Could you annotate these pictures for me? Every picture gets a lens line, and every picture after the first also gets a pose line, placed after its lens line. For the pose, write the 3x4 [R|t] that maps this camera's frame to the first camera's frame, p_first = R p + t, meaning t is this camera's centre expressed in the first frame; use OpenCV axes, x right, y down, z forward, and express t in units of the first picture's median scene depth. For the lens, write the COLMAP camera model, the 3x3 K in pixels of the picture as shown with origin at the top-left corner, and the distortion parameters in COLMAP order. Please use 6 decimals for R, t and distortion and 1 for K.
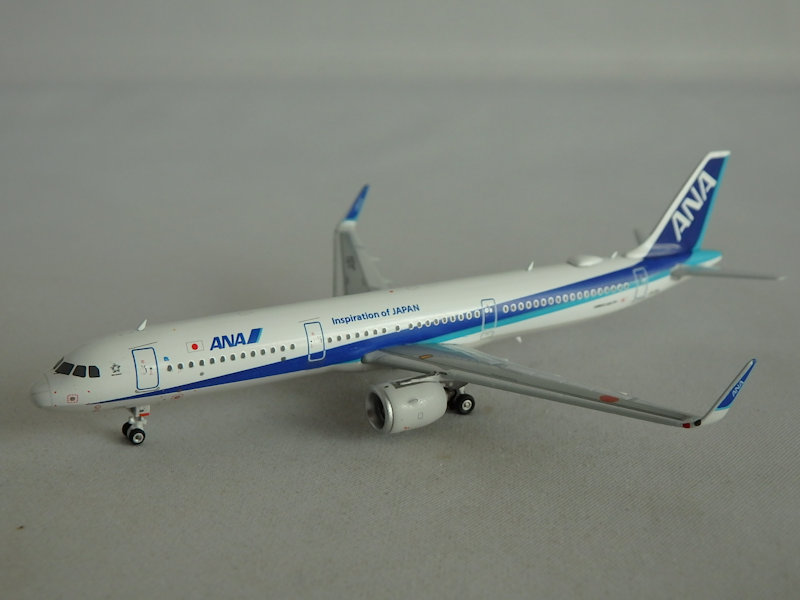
lens RADIAL K [[1121.7, 0, 400.0], [0, 1121.7, 300.0], [0, 0, 1]] dist [-0.004595, -0.013705]
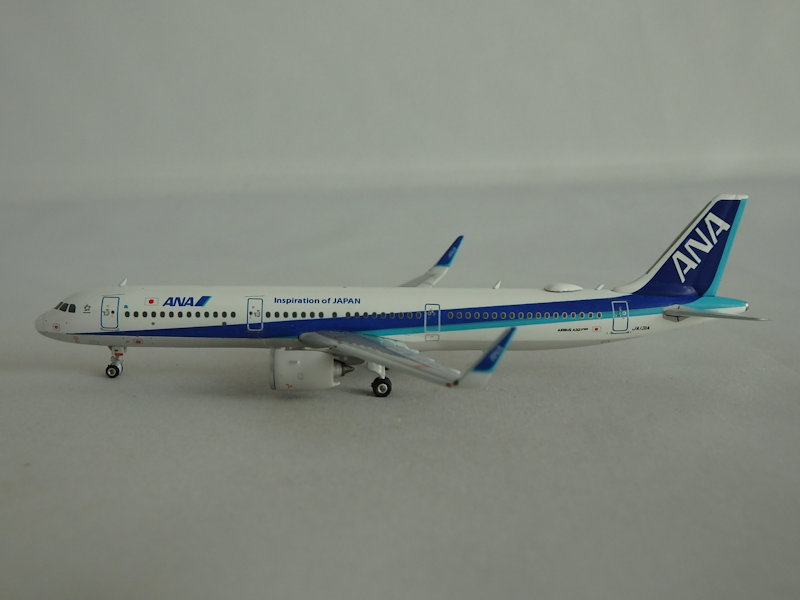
lens RADIAL K [[1121.7, 0, 400.0], [0, 1121.7, 300.0], [0, 0, 1]] dist [-0.004595, -0.013705]
pose [[0.864947, 0.057446, -0.498564, 0.640668], [-0.142534, 0.980638, -0.134287, 0.158101], [0.481196, 0.187213, 0.856389, 0.052038]]
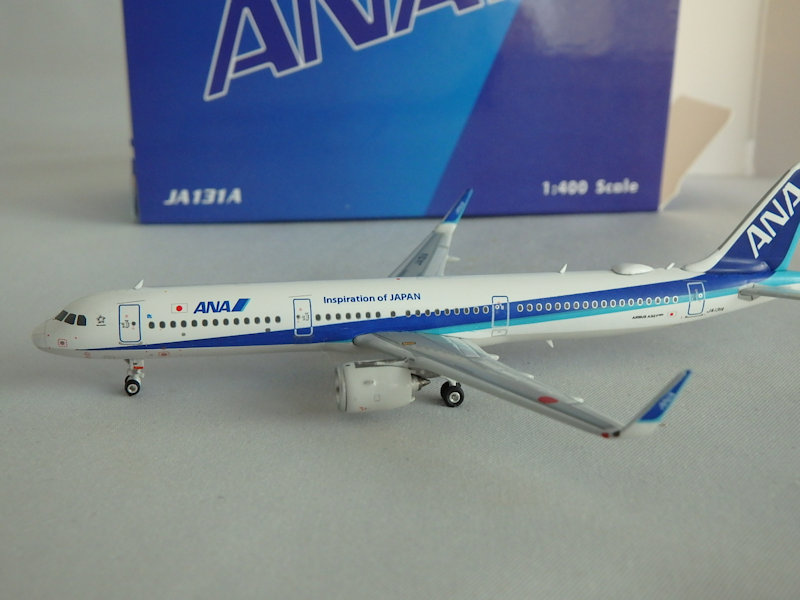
lens RADIAL K [[1027.5, 0, 400.0], [0, 1027.5, 300.0], [0, 0, 1]] dist [0.064214, -0.050543]
pose [[0.936860, 0.082607, -0.339807, 0.324834], [-0.094606, 0.995336, -0.018865, 0.030178], [0.336664, 0.049822, 0.940306, 0.136100]]
